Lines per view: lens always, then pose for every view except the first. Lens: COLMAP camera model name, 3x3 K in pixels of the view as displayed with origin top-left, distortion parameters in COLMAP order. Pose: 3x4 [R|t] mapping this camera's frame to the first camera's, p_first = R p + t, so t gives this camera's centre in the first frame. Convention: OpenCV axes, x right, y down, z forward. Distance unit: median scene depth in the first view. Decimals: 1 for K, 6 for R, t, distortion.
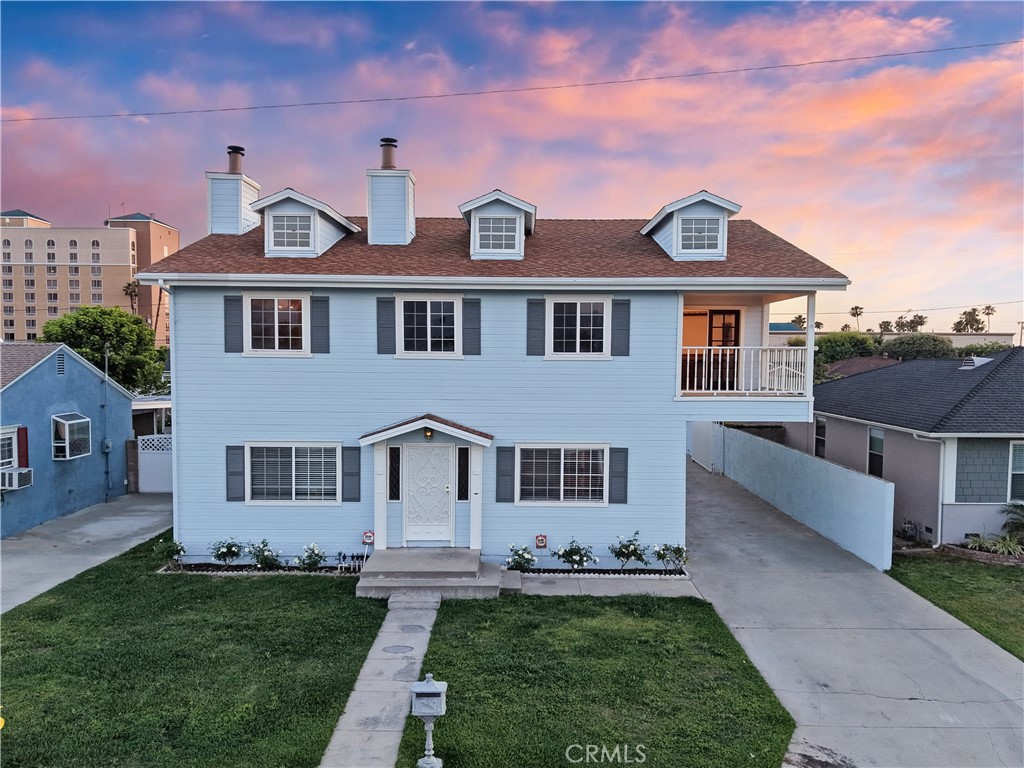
lens RADIAL K [[813.7, 0, 524.2], [0, 813.7, 409.9], [0, 0, 1]] dist [0.071461, -0.108900]
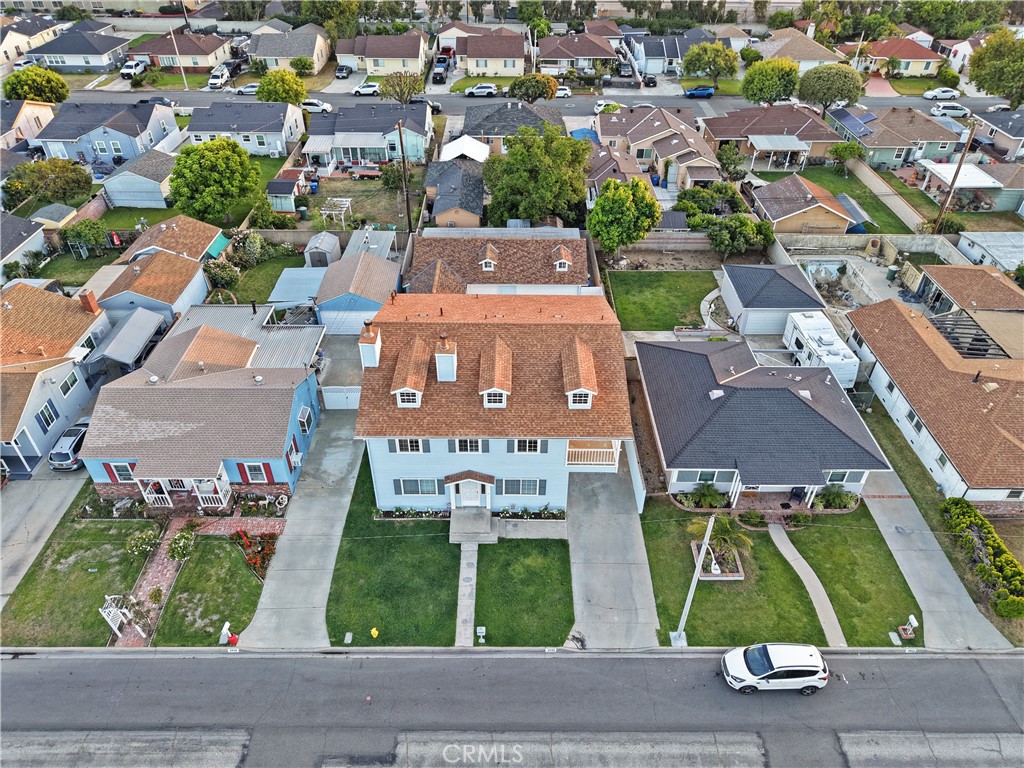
lens RADIAL K [[678.7, 0, 512.0], [0, 678.7, 384.0], [0, 0, 1]] dist [0.030747, -0.023304]
pose [[0.999956, 0.005358, -0.007635, 0.033490], [0.000050, 0.815453, 0.578823, -1.481021], [0.009327, -0.578799, 0.815417, -0.600083]]
